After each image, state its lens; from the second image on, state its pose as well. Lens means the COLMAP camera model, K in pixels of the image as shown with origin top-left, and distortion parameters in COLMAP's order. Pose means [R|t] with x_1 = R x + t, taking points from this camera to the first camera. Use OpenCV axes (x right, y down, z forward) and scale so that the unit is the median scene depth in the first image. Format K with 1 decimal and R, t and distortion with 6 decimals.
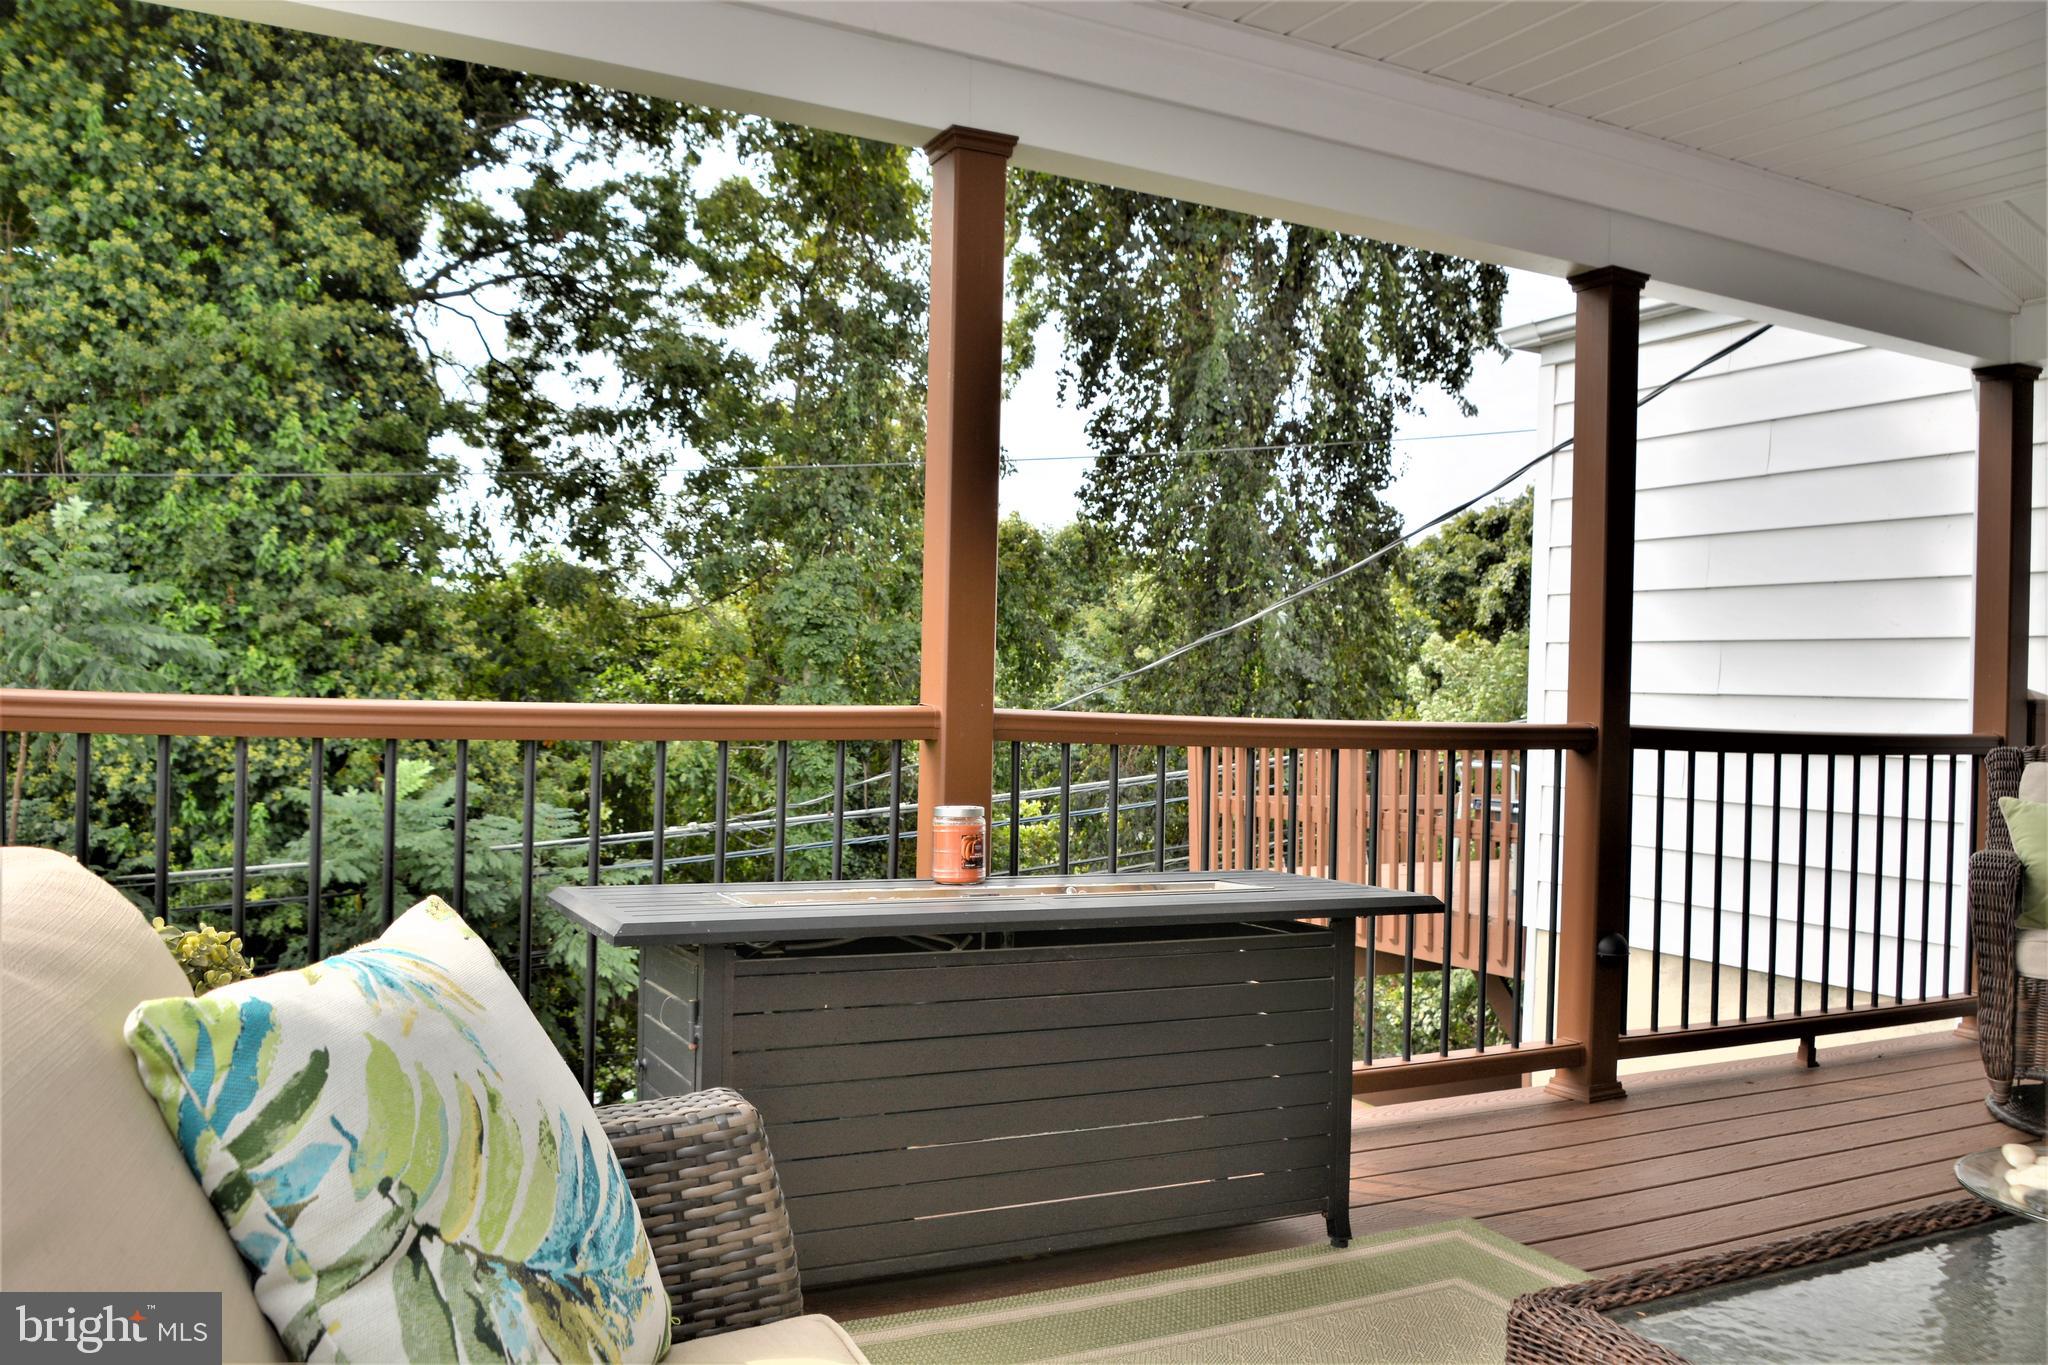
lens RADIAL K [[1582.8, 0, 1025.6], [0, 1582.8, 676.8], [0, 0, 1]] dist [-0.046595, -0.014970]
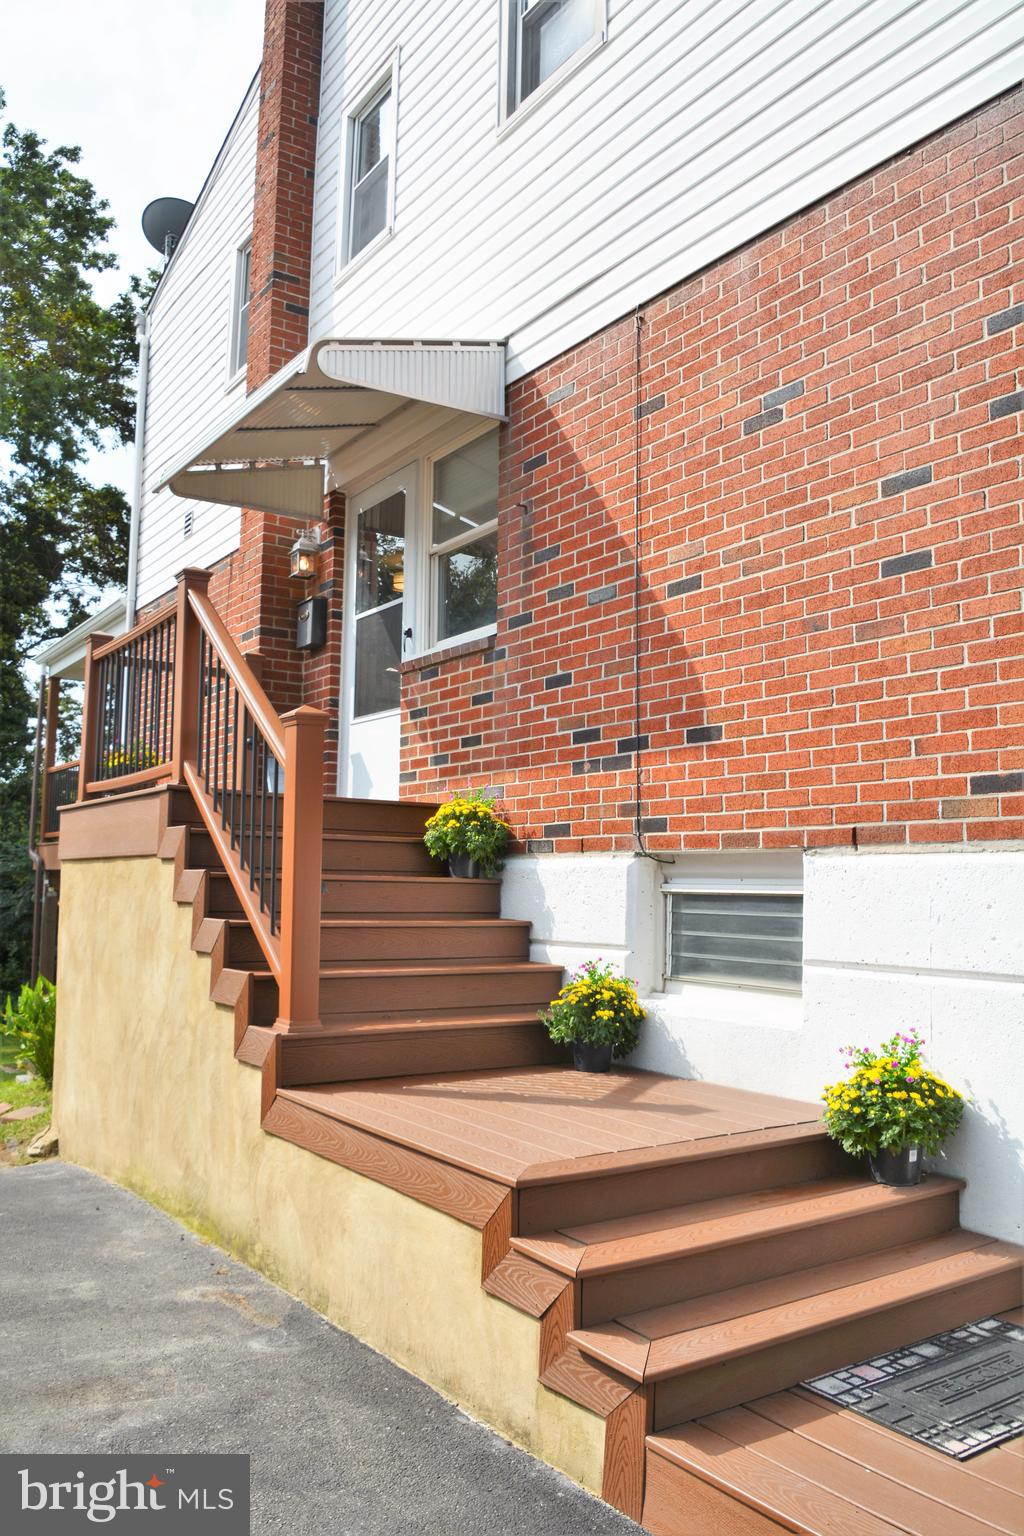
lens RADIAL K [[1187.1, 0, 518.6], [0, 1187.1, 769.4], [0, 0, 1]] dist [-0.046595, -0.014970]
pose [[0.993270, -0.005826, 0.115674, 0.181820], [0.016533, 0.995638, -0.091823, 0.122314], [-0.114634, 0.093118, 0.989034, -0.998602]]
